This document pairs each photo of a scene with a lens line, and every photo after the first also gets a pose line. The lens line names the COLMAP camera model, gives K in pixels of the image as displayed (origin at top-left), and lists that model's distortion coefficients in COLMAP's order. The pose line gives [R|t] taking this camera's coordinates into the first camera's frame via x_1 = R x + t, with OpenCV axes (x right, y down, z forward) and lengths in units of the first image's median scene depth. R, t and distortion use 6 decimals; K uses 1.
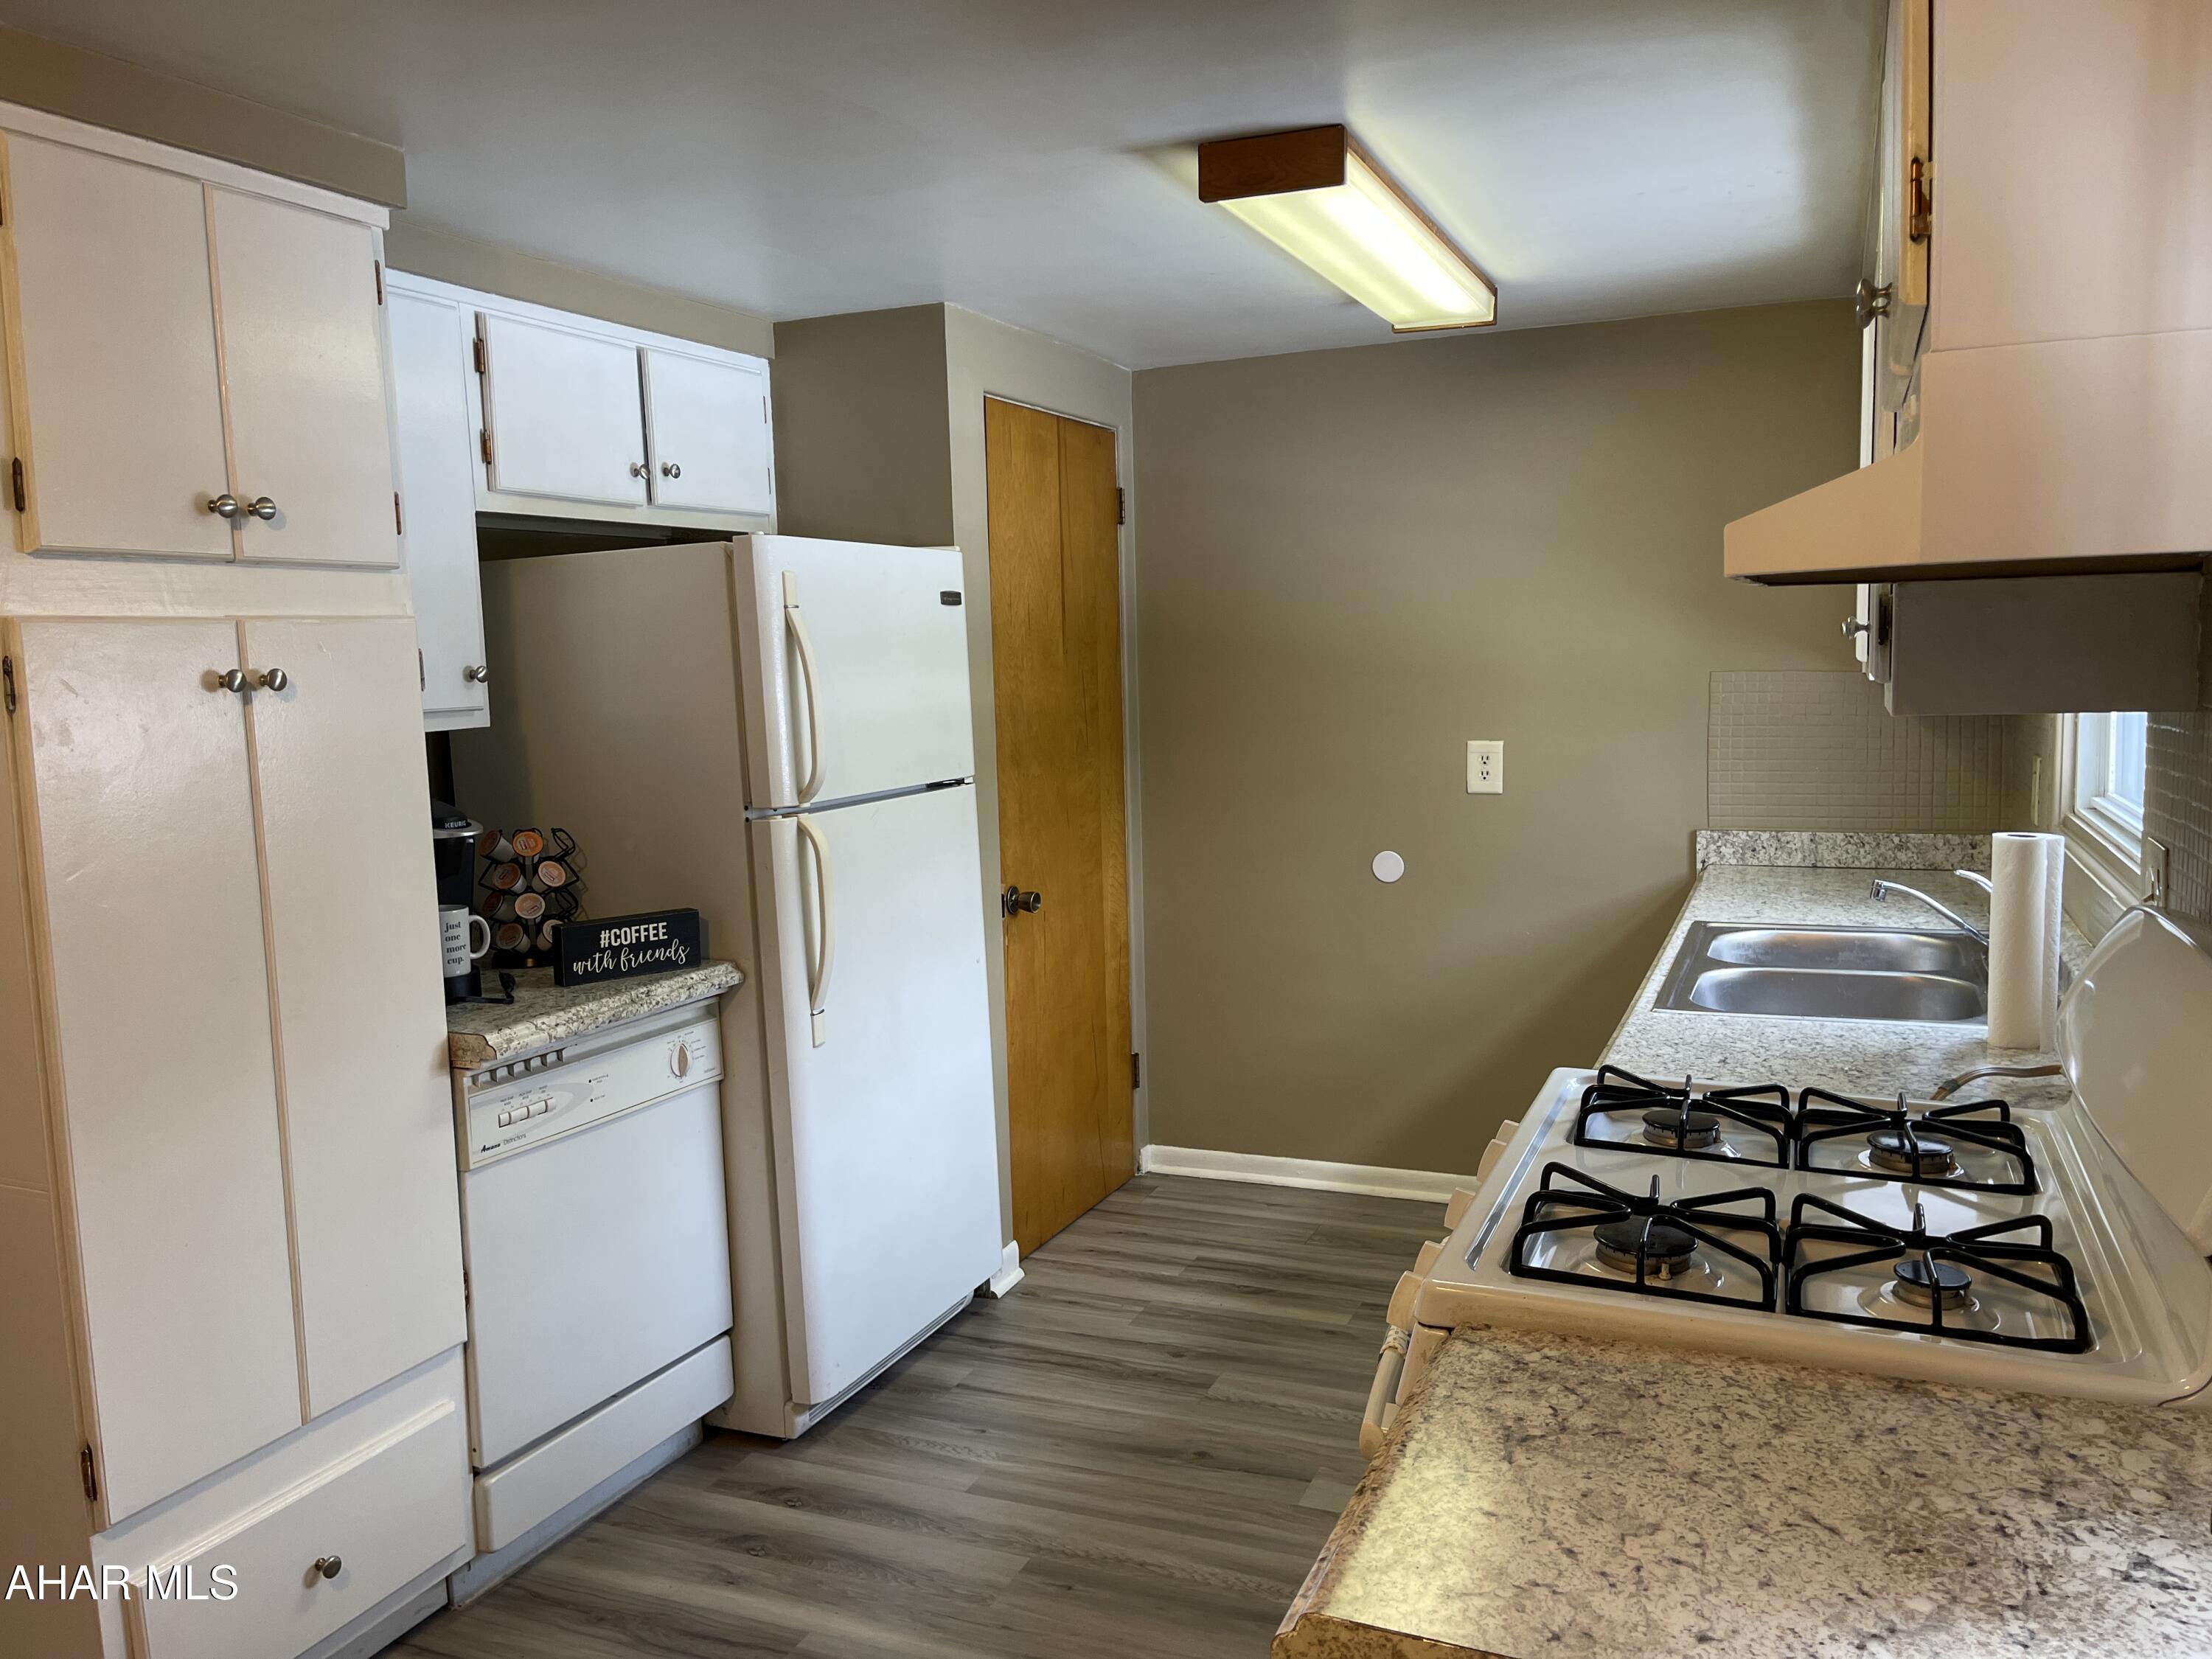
lens RADIAL K [[1658.1, 0, 1106.0], [0, 1658.1, 829.5], [0, 0, 1]] dist [0.010688, -0.004817]
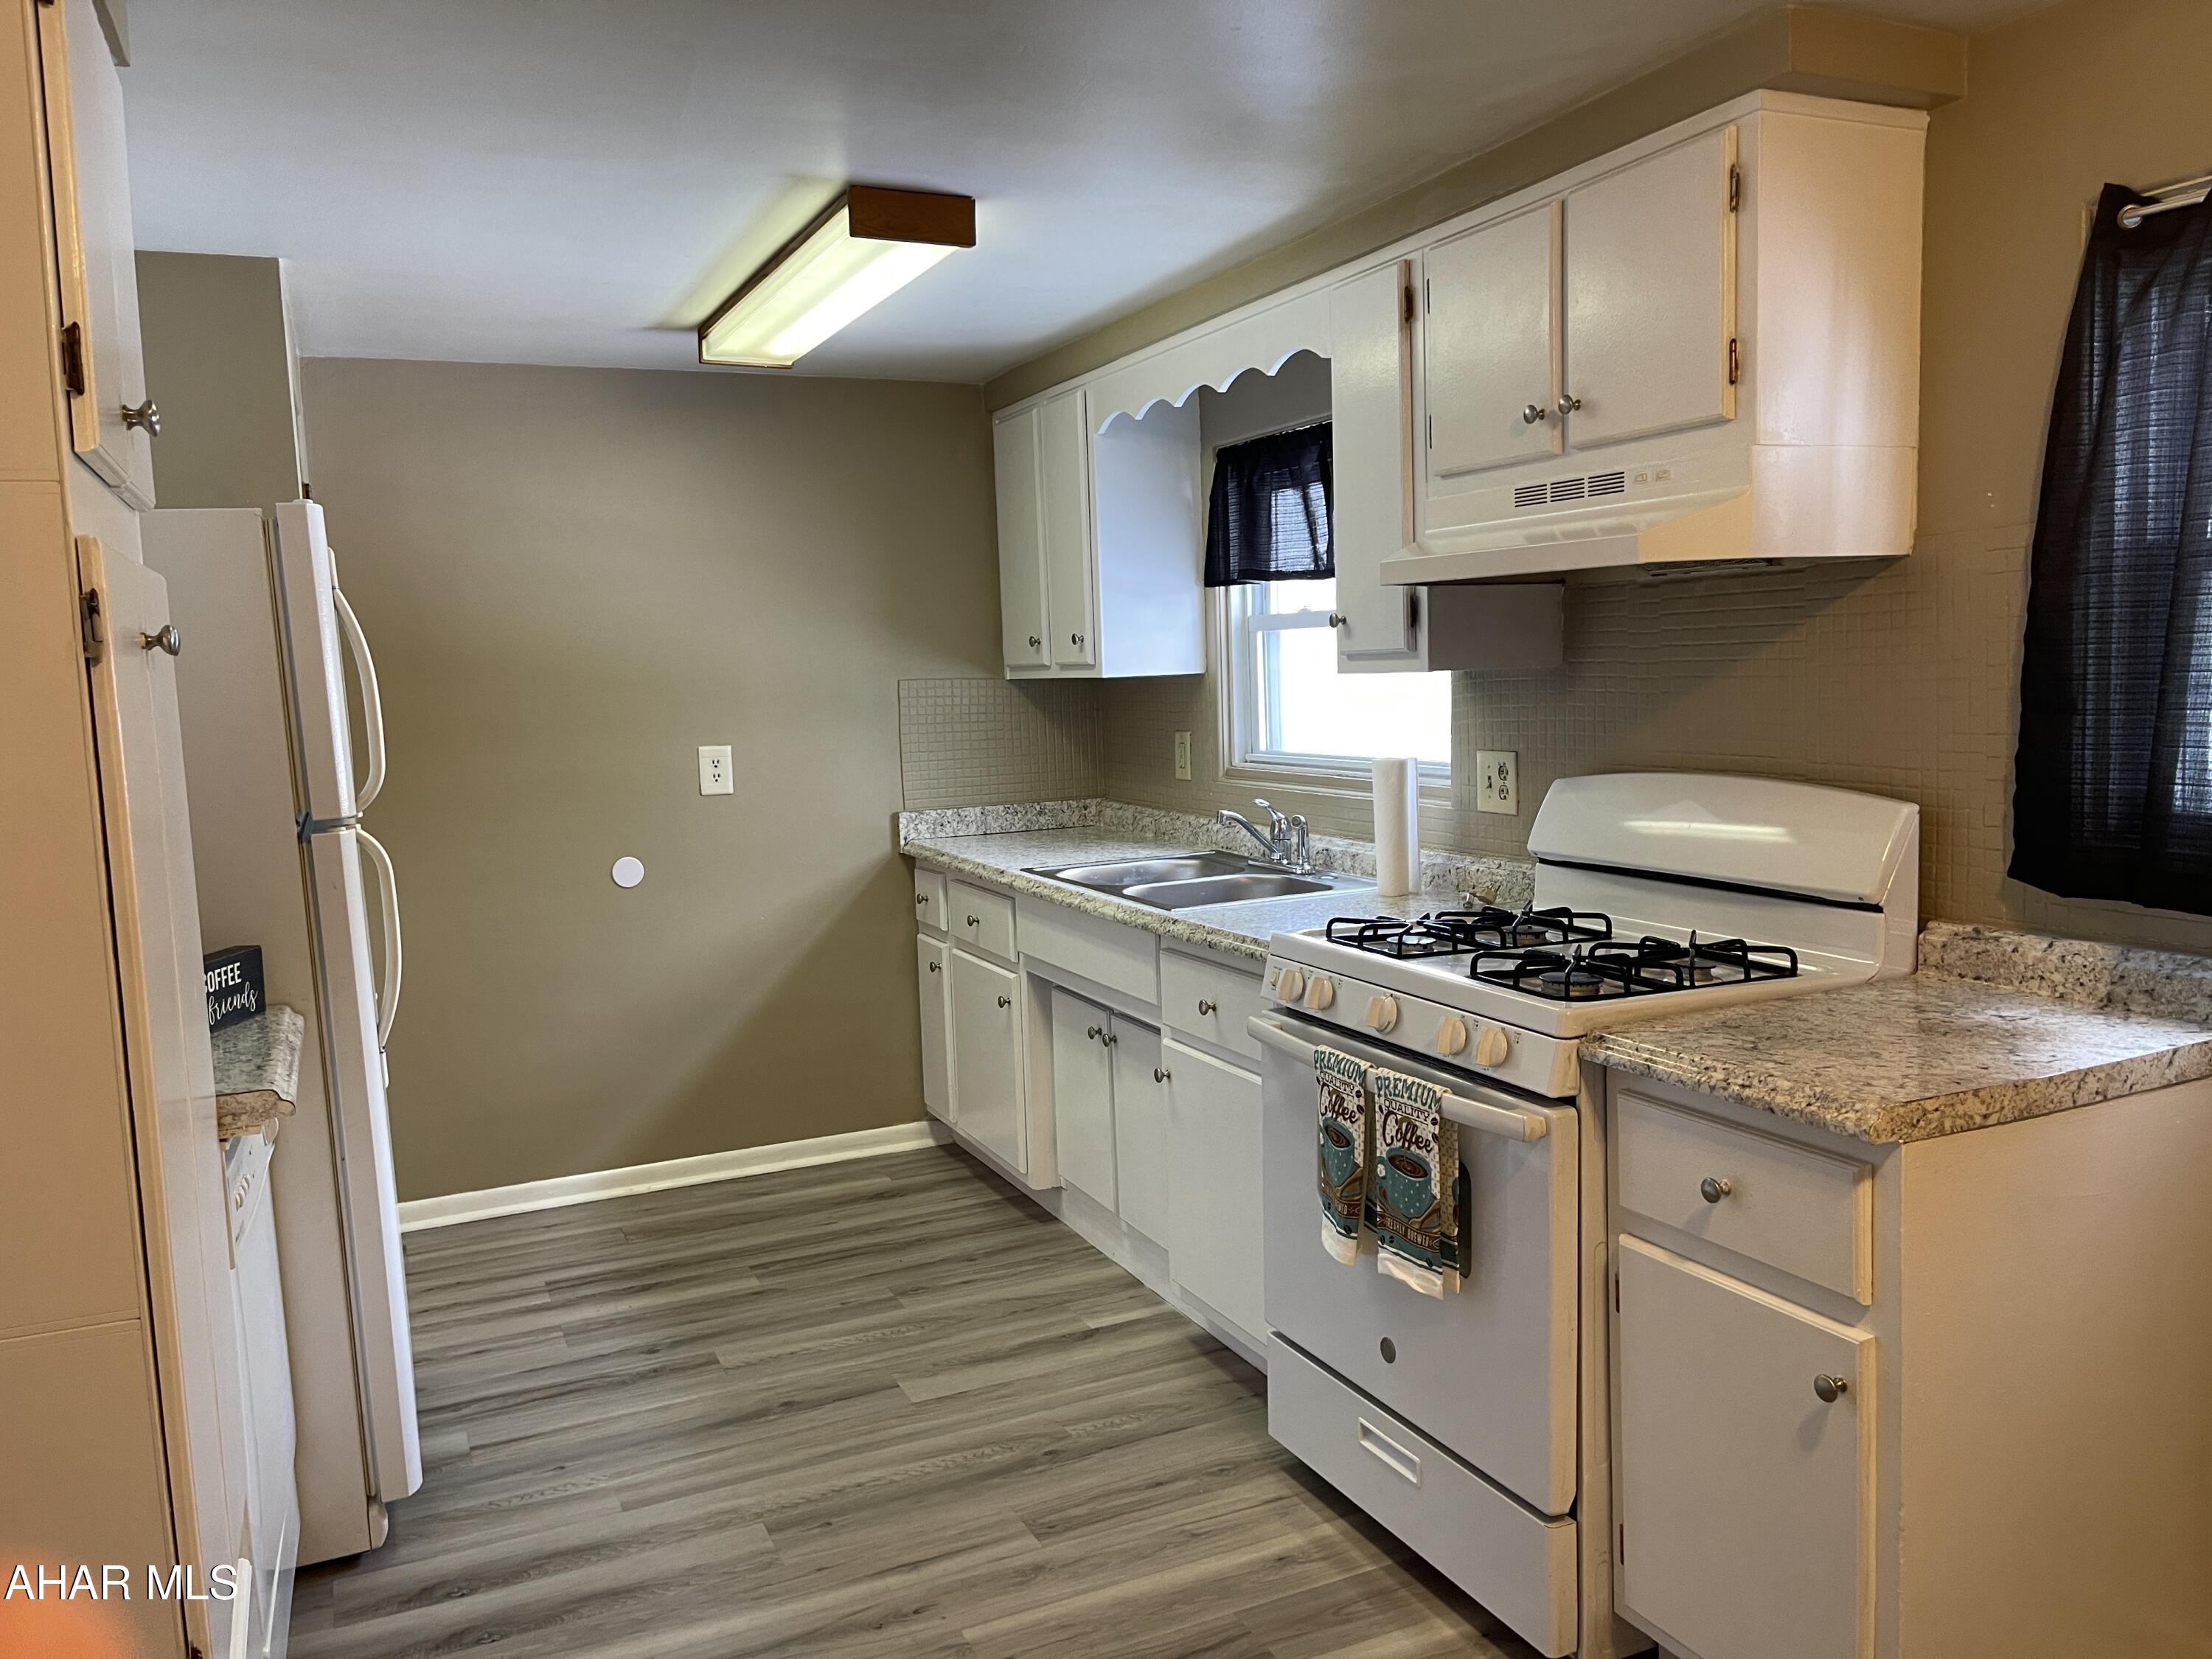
lens RADIAL K [[1658.1, 0, 1106.0], [0, 1658.1, 829.5], [0, 0, 1]] dist [0.010688, -0.004817]
pose [[0.672551, -0.069147, 0.736813, -0.475557], [0.094700, 0.995481, 0.006981, 0.020679], [-0.733967, 0.065081, 0.676060, 0.096402]]
